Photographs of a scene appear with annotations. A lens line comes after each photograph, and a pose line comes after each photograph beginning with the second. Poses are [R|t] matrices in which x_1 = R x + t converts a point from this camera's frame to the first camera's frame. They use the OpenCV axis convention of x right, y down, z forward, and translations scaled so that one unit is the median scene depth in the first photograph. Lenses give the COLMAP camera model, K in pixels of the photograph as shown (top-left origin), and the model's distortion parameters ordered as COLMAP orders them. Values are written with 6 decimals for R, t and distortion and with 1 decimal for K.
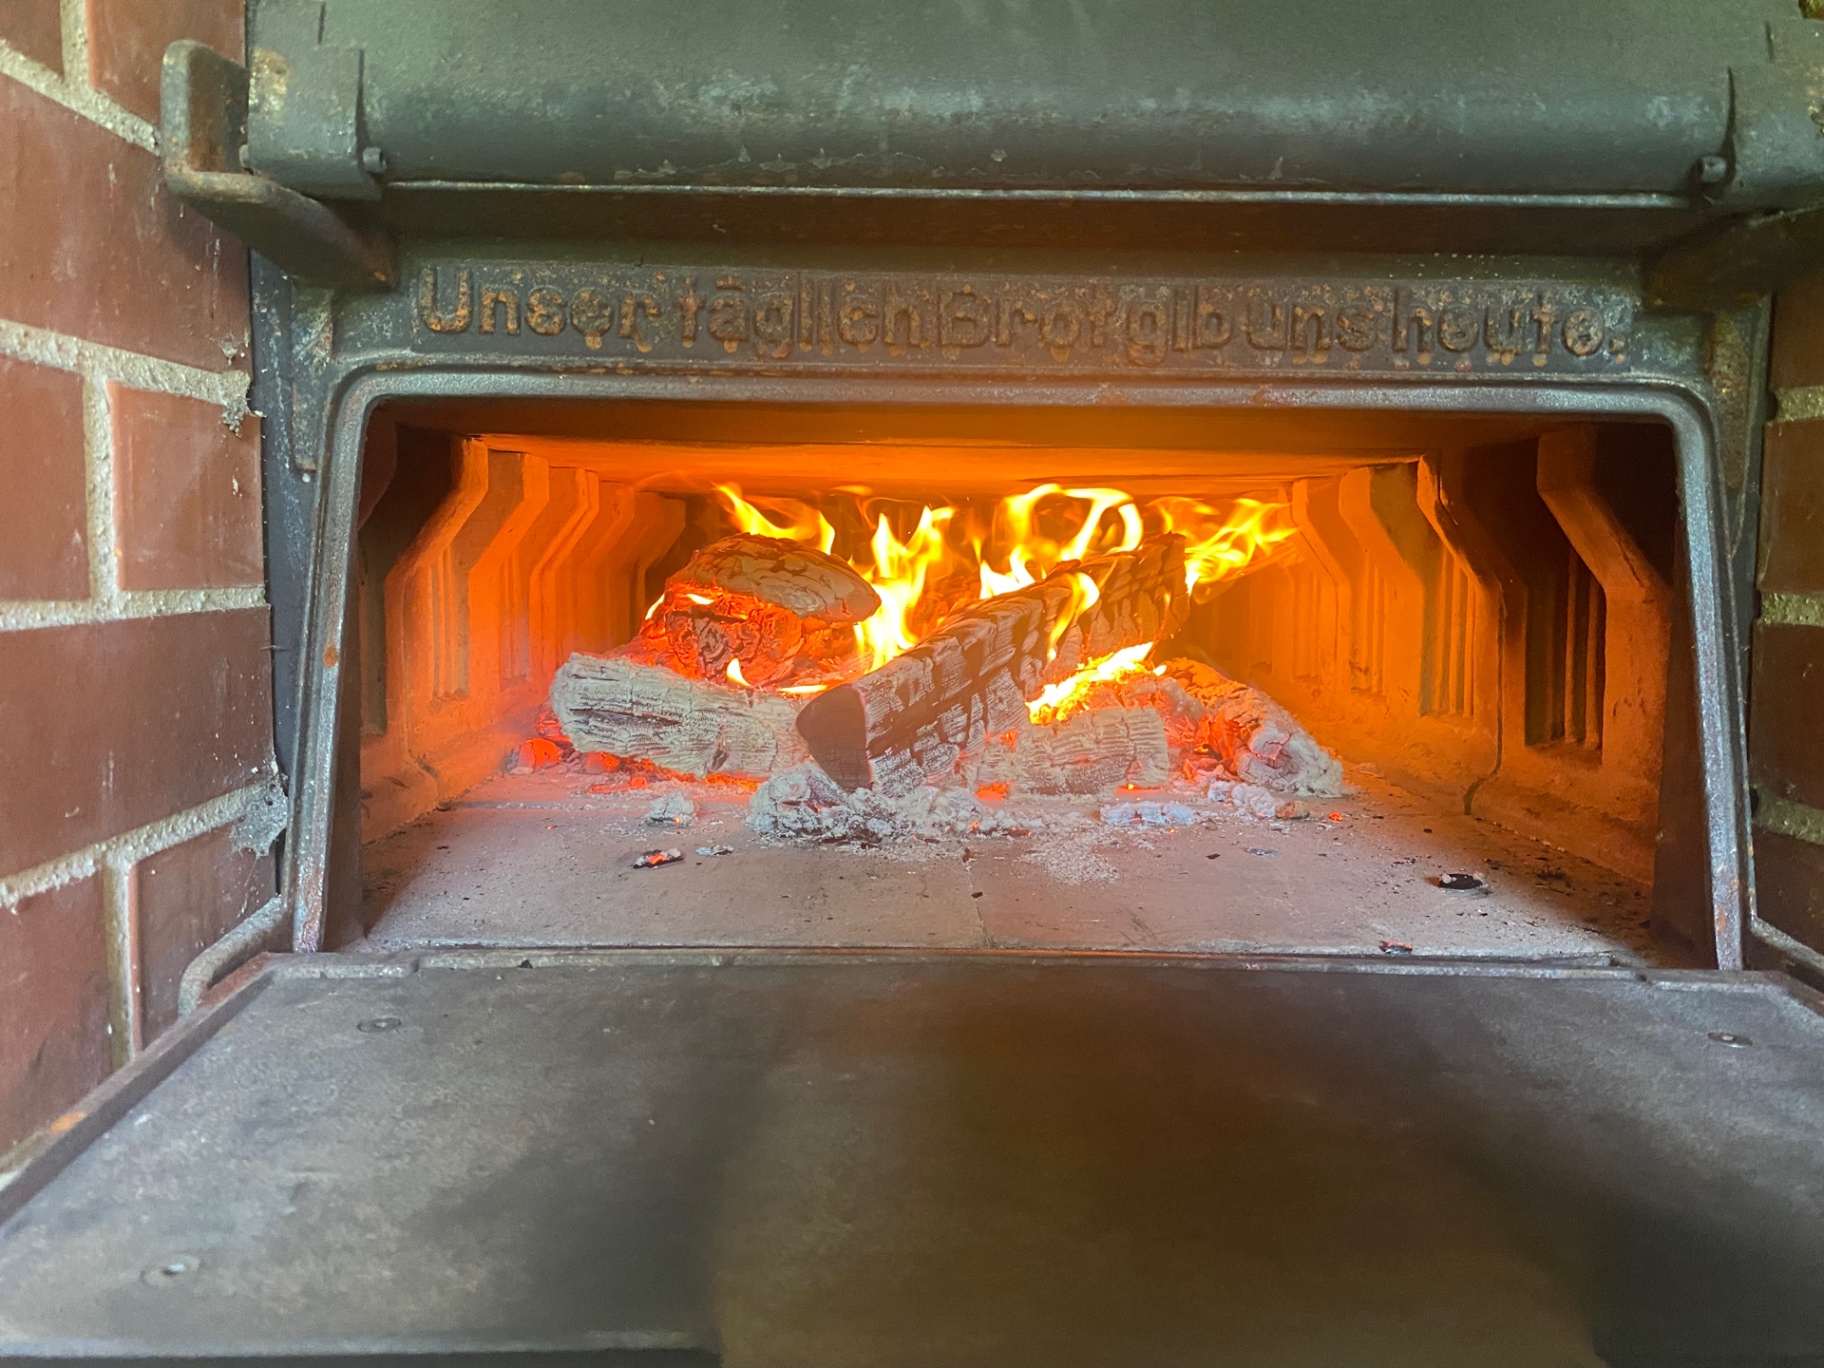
lens RADIAL K [[1409.0, 0, 912.0], [0, 1409.0, 684.0], [0, 0, 1]] dist [-0.015423, -0.006308]
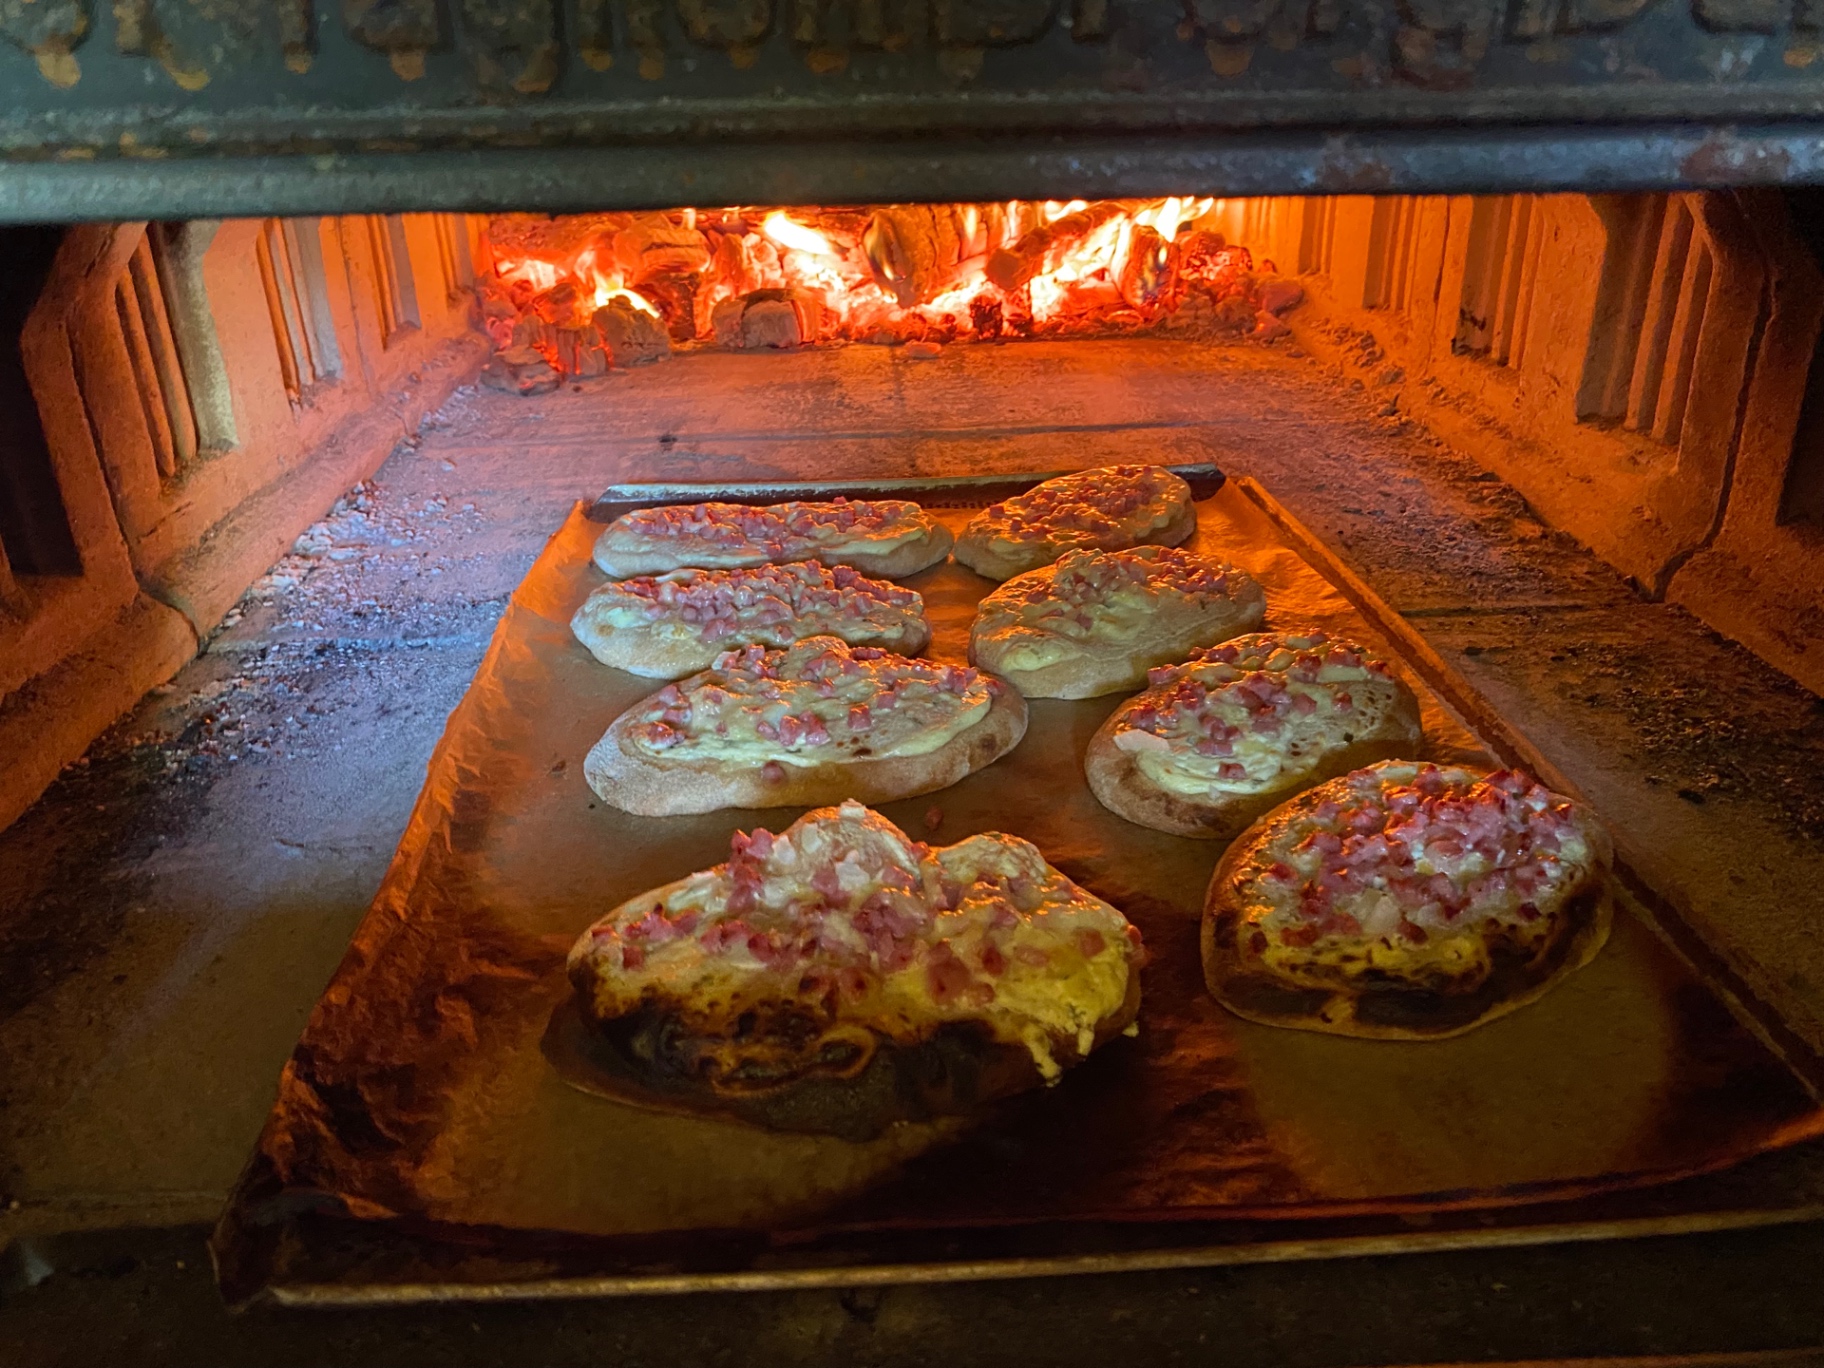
lens RADIAL K [[1409.0, 0, 912.0], [0, 1409.0, 684.0], [0, 0, 1]] dist [-0.015423, -0.006308]
pose [[0.998761, -0.043929, 0.023402, -0.003432], [0.033260, 0.938816, 0.342809, -0.206808], [-0.037030, -0.341606, 0.939114, 0.563353]]
